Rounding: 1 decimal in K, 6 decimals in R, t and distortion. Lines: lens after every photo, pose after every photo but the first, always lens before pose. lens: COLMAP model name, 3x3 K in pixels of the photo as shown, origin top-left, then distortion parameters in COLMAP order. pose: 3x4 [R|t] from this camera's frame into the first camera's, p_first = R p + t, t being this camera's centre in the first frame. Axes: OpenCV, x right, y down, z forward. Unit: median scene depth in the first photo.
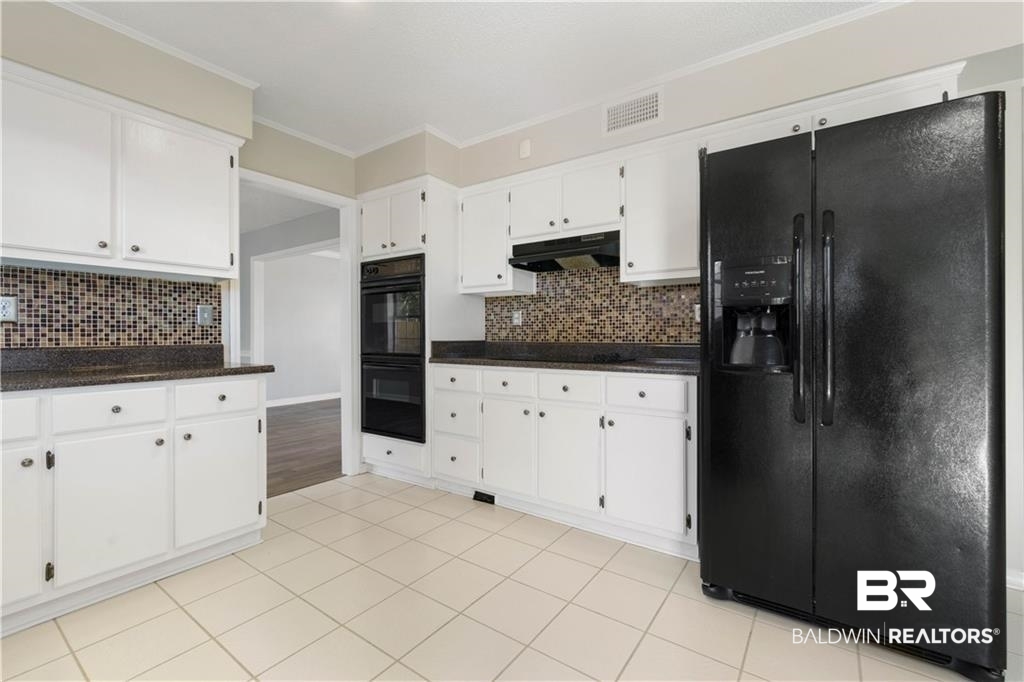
lens RADIAL K [[444.0, 0, 506.9], [0, 444.0, 335.3], [0, 0, 1]] dist [0.000691, 0.000541]
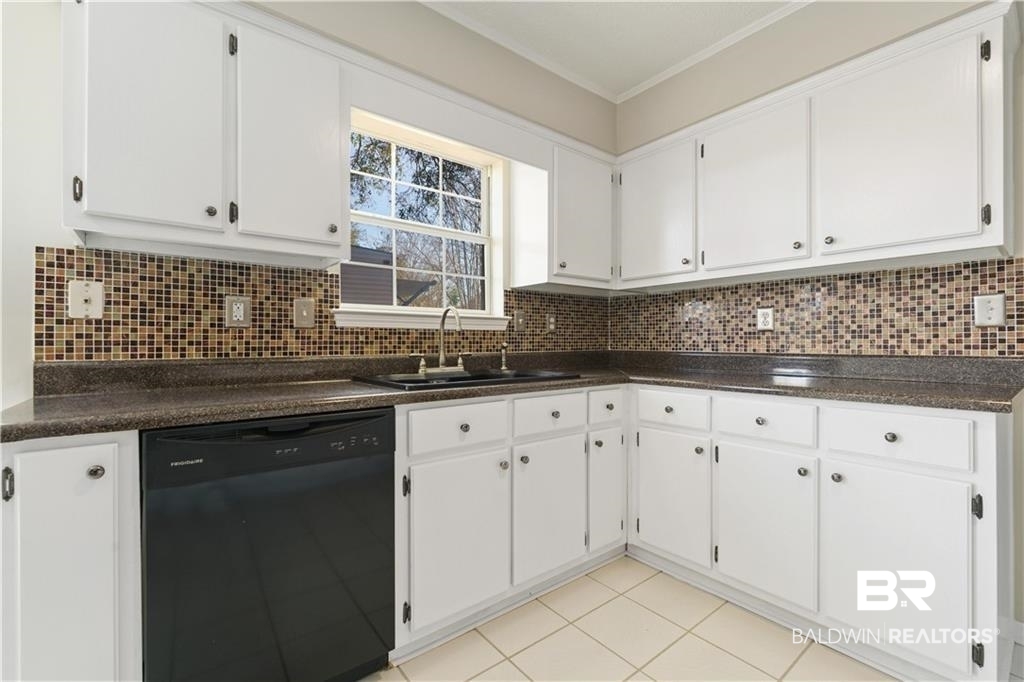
lens RADIAL K [[444.0, 0, 506.8], [0, 444.0, 340.6], [0, 0, 1]] dist [0.000691, 0.000541]
pose [[-0.262916, -0.003243, -0.964813, 0.129662], [0.000701, 0.999993, -0.003552, -0.000282], [0.964819, -0.001610, -0.262912, 0.554935]]
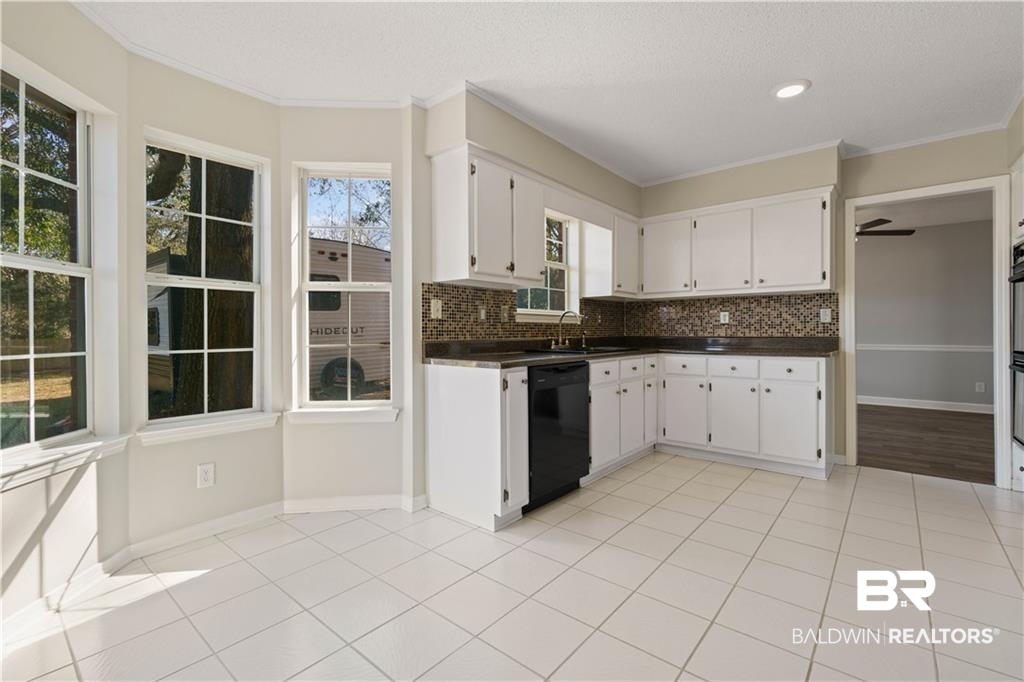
lens RADIAL K [[444.0, 0, 517.6], [0, 444.0, 334.0], [0, 0, 1]] dist [0.000691, 0.000541]
pose [[-0.066493, 0.006729, -0.997764, 0.864498], [0.002443, 0.999975, 0.006581, 0.000525], [0.997784, -0.002000, -0.066508, 0.139095]]
